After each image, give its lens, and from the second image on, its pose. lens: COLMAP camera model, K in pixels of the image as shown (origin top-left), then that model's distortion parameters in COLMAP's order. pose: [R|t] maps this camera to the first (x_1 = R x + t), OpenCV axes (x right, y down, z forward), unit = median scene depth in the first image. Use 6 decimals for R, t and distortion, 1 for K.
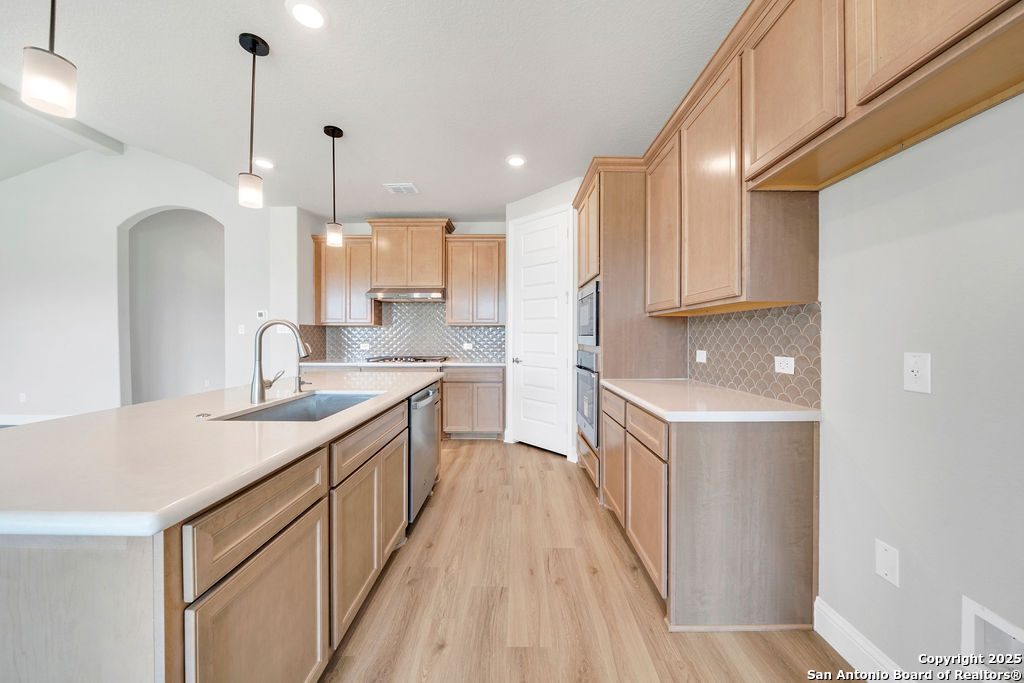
lens RADIAL K [[365.1, 0, 512.0], [0, 365.1, 341.5], [0, 0, 1]] dist [-0.000075, 0.000000]
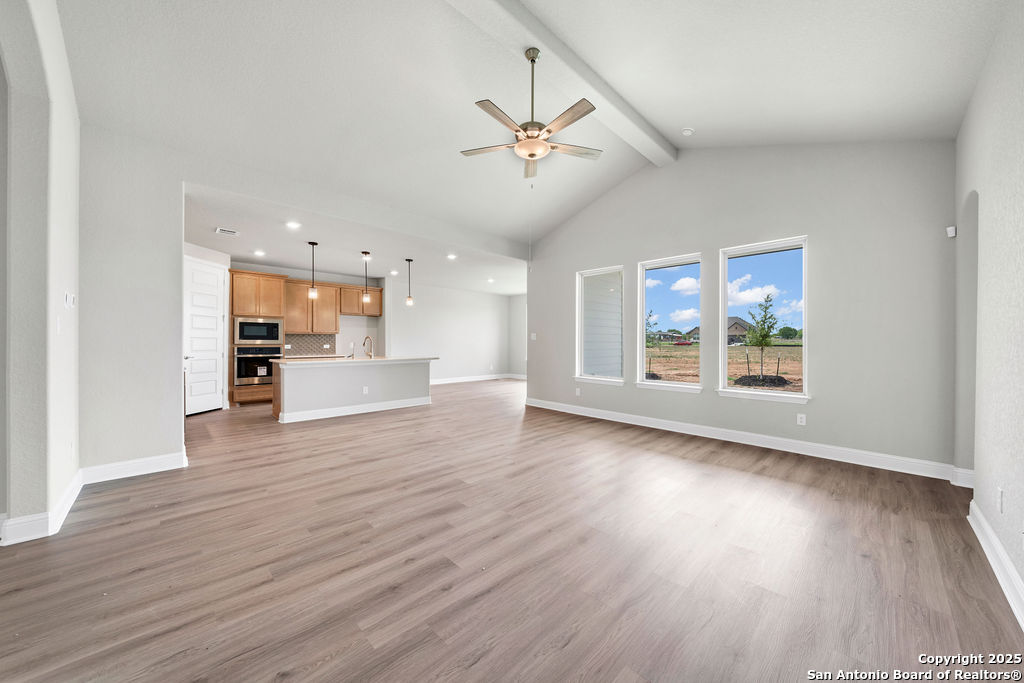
lens RADIAL K [[365.1, 0, 512.0], [0, 365.1, 341.5], [0, 0, 1]] dist [-0.000075, 0.000000]
pose [[-0.703703, -0.004213, 0.710481, -2.009872], [0.003992, 0.999943, 0.009883, -0.017657], [-0.710483, 0.009791, -0.703647, 1.200945]]
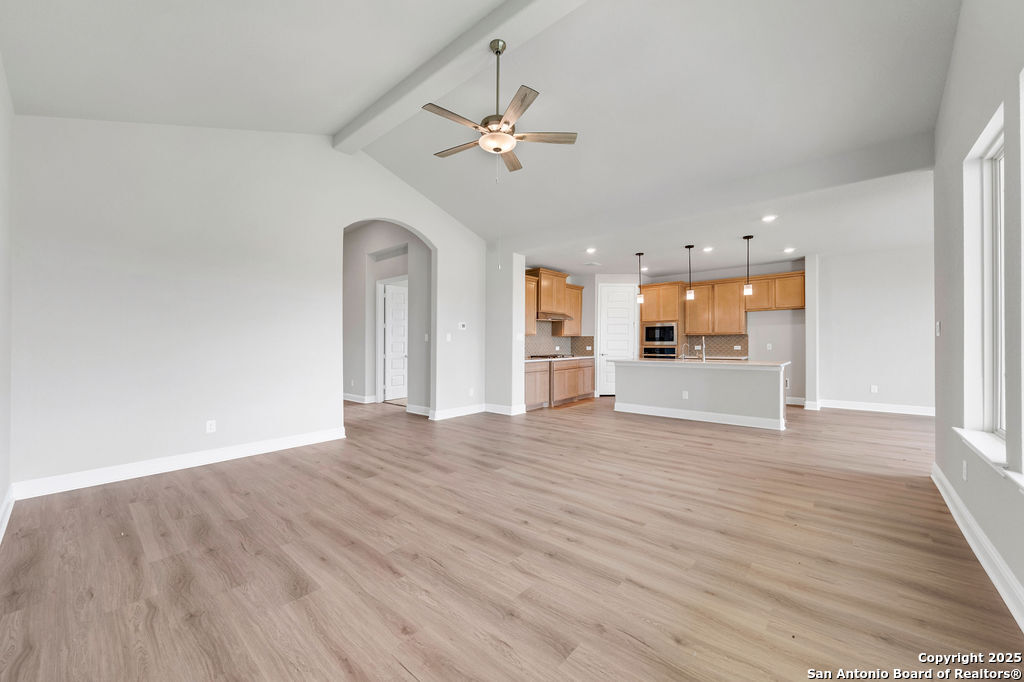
lens RADIAL K [[380.3, 0, 513.8], [0, 380.3, 345.7], [0, 0, 1]] dist [-0.000249, 0.000028]
pose [[0.646904, -0.010334, 0.762502, -2.049299], [0.016833, 0.999858, -0.000730, -0.001182], [-0.762386, 0.013307, 0.646986, 0.033051]]
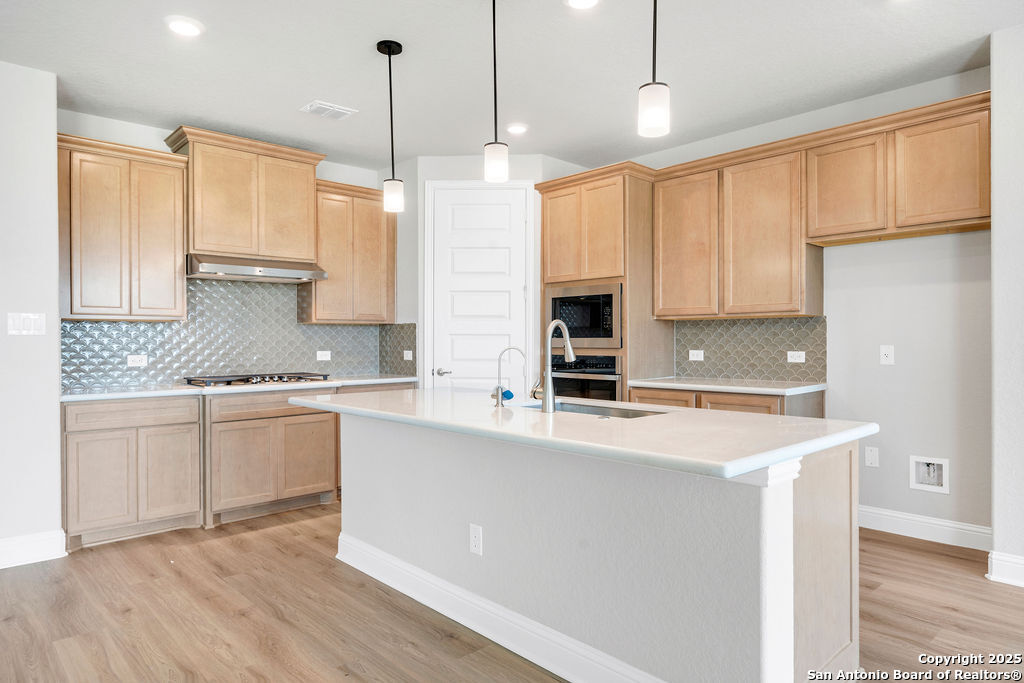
lens RADIAL K [[628.7, 0, 512.0], [0, 628.7, 341.5], [0, 0, 1]] dist [0.001302, 0.000602]
pose [[0.718862, -0.007489, 0.695112, -0.836089], [0.014941, 0.999877, -0.004679, -0.001356], [-0.694992, 0.013749, 0.718886, -0.016561]]
